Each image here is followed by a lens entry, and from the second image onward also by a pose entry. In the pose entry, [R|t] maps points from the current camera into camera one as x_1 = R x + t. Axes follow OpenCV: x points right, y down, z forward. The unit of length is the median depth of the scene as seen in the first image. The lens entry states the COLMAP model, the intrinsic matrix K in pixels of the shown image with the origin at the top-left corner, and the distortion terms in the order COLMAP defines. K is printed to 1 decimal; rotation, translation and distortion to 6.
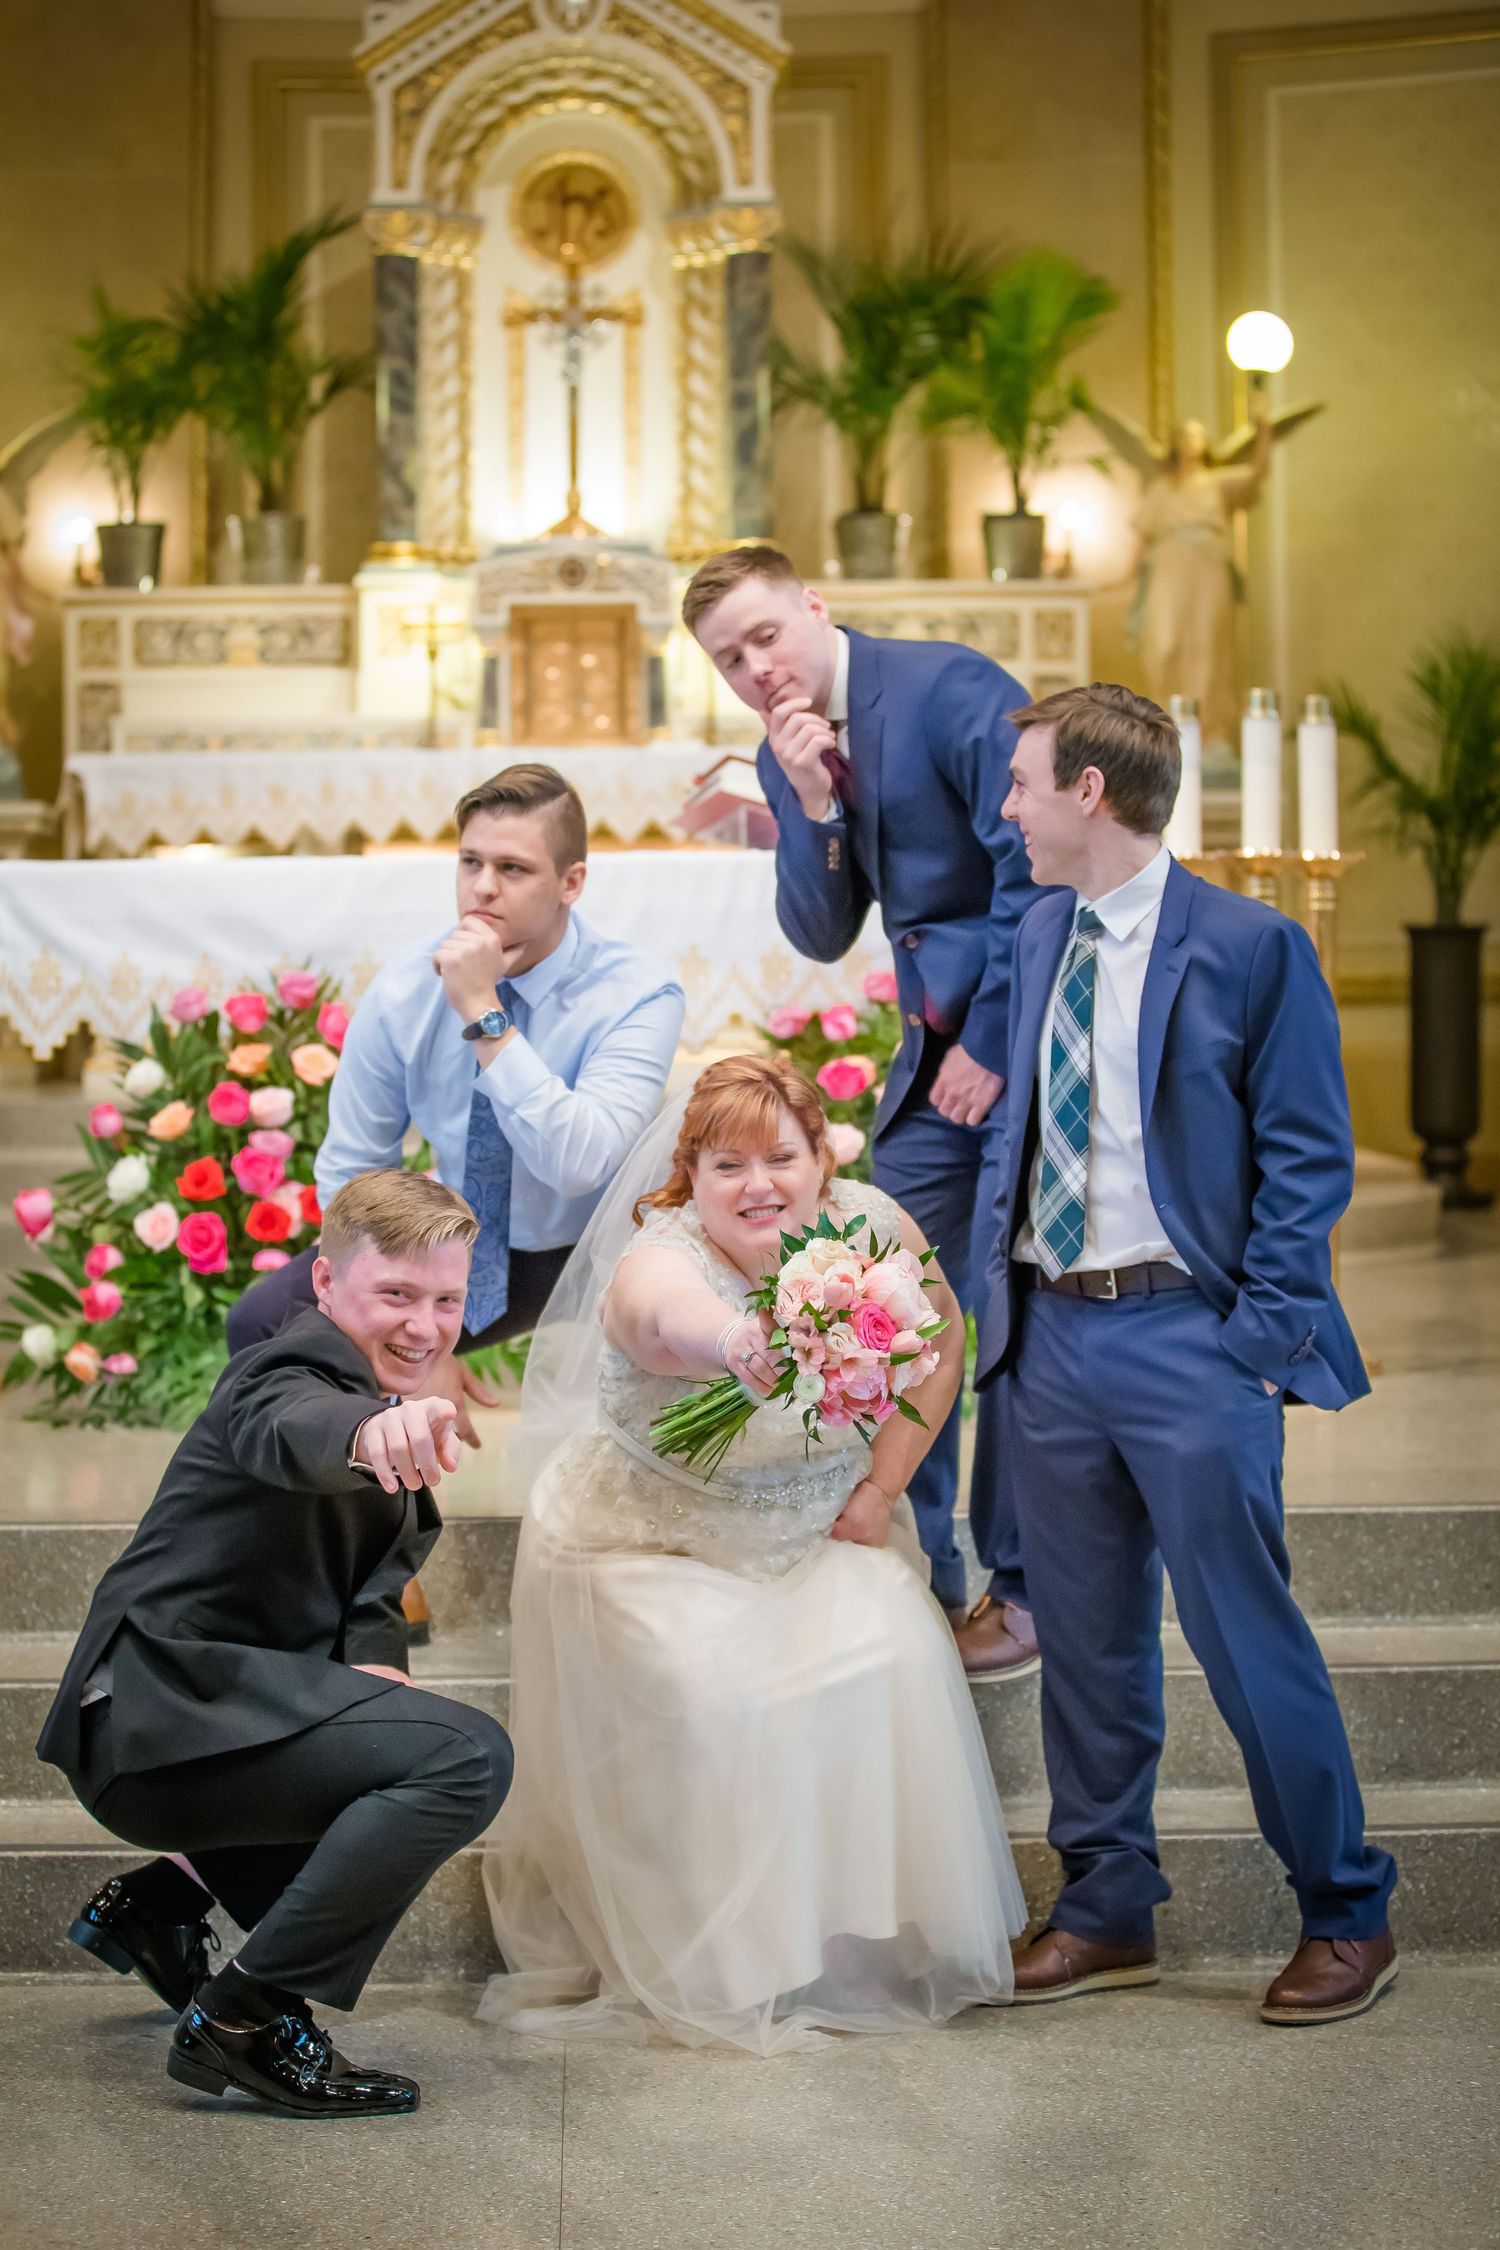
lens RADIAL K [[4619.3, 0, 733.2], [0, 4619.3, 1137.2], [0, 0, 1]] dist [-0.582073, 0.000000]
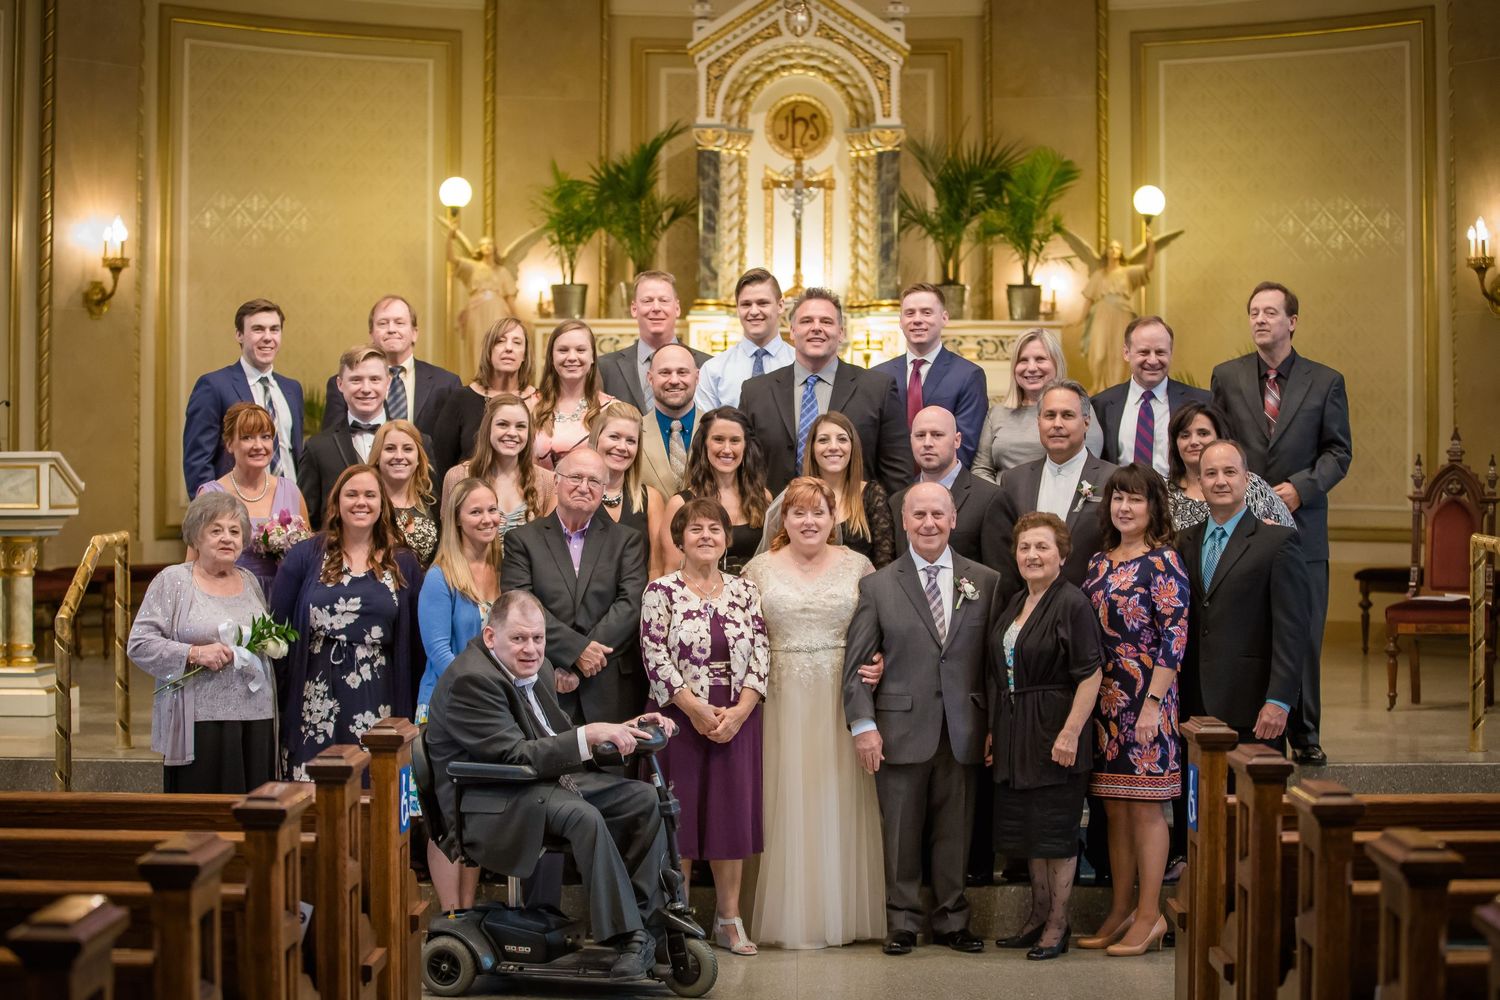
lens RADIAL K [[3079.5, 0, 753.7], [0, 3079.5, 492.0], [0, 0, 1]] dist [-0.582073, 0.000000]
pose [[0.998982, 0.014604, -0.042681, 0.003579], [-0.016146, 0.999221, -0.035998, -0.000257], [0.042122, 0.036650, 0.998440, -0.310569]]
